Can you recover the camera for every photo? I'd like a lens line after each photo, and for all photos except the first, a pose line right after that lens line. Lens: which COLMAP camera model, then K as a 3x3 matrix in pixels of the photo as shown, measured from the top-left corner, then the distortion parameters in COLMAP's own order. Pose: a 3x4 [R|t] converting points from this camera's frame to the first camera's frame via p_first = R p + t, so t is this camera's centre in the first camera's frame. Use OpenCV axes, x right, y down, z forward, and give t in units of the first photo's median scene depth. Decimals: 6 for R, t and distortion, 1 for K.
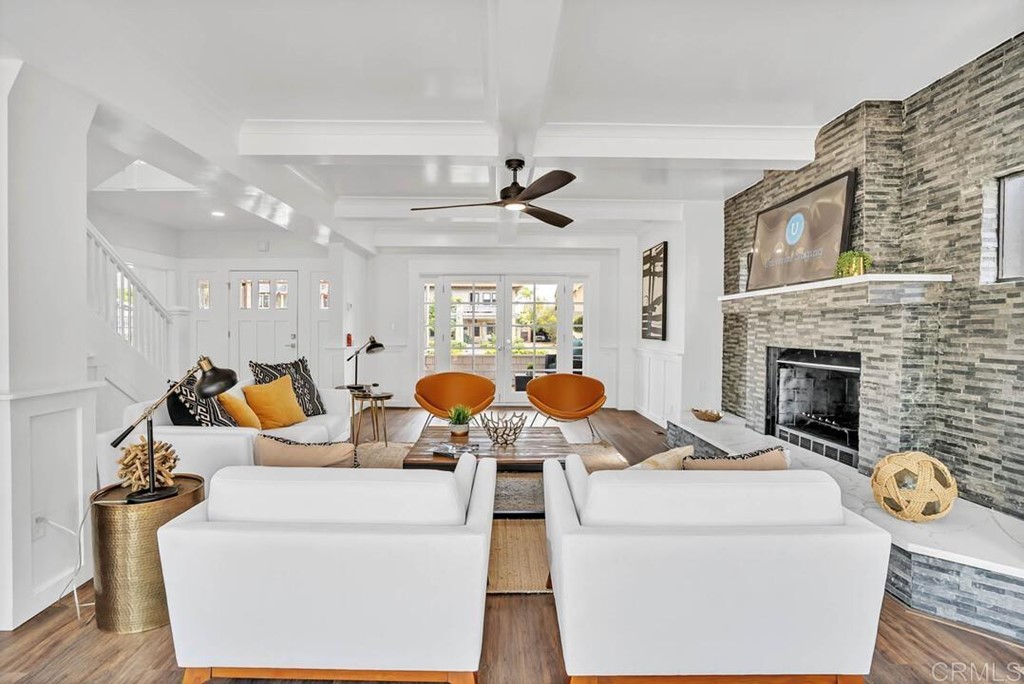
lens RADIAL K [[512.5, 0, 510.0], [0, 512.5, 338.6], [0, 0, 1]] dist [-0.077554, 0.034069]
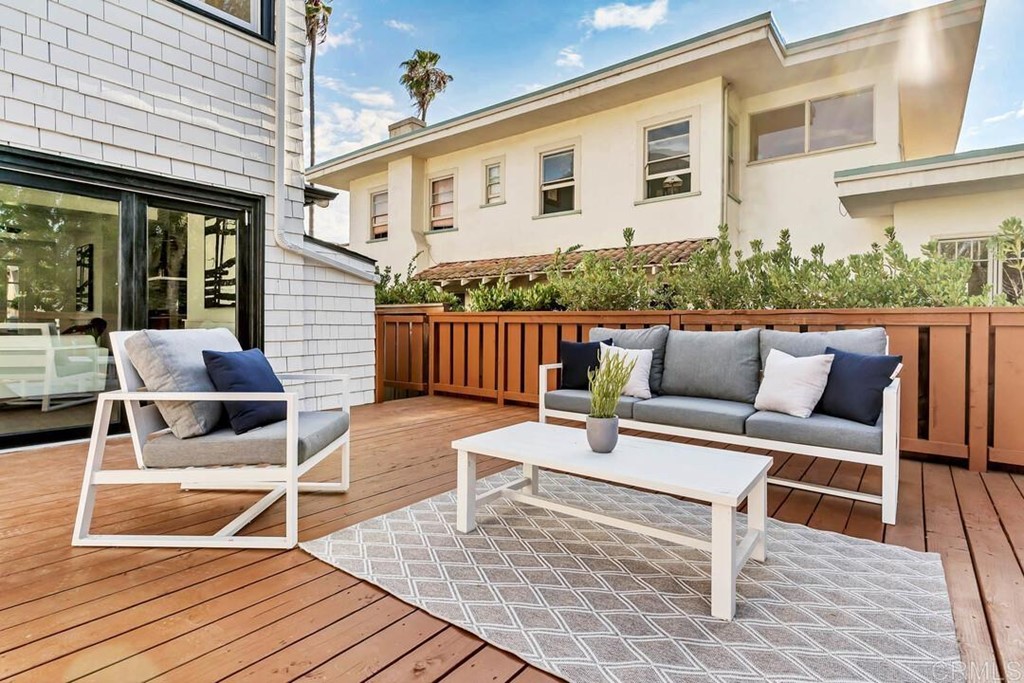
lens RADIAL K [[518.5, 0, 512.1], [0, 518.5, 330.5], [0, 0, 1]] dist [0.004155, 0.000212]
pose [[0.644803, -0.012037, 0.764254, -0.060890], [0.010210, 0.999922, 0.007135, 0.060640], [-0.764280, 0.003203, 0.644876, -0.884616]]
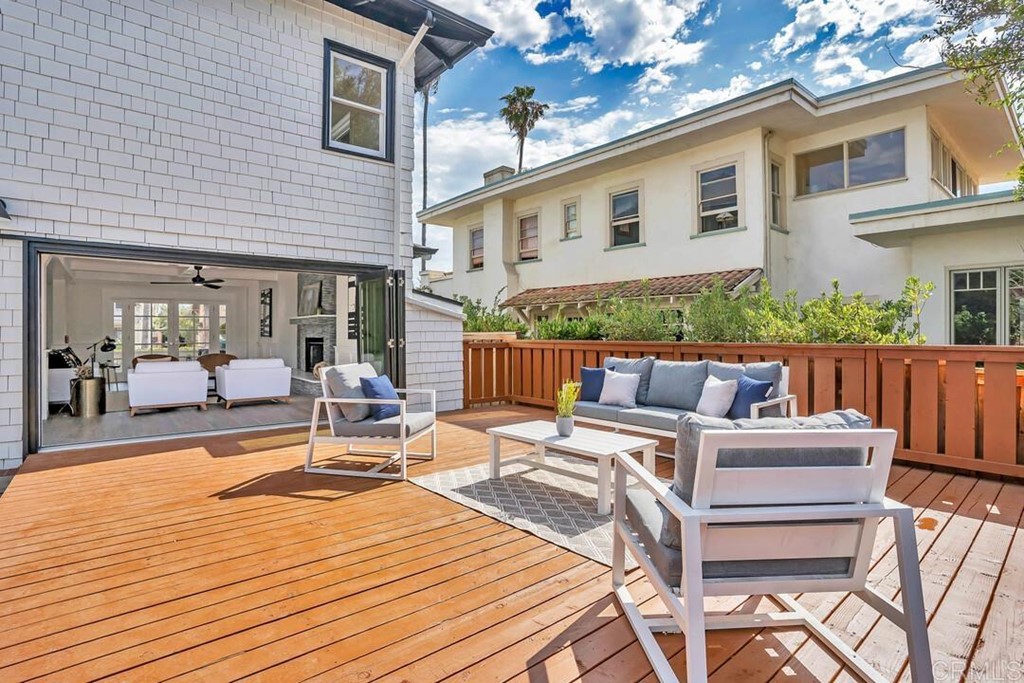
lens RADIAL K [[512.5, 0, 510.0], [0, 512.5, 338.1], [0, 0, 1]] dist [-0.077554, 0.034069]
pose [[0.787015, -0.013103, 0.616795, -0.180692], [0.018399, 0.999828, -0.002236, 0.028844], [-0.616660, 0.013108, 0.787121, -1.138573]]
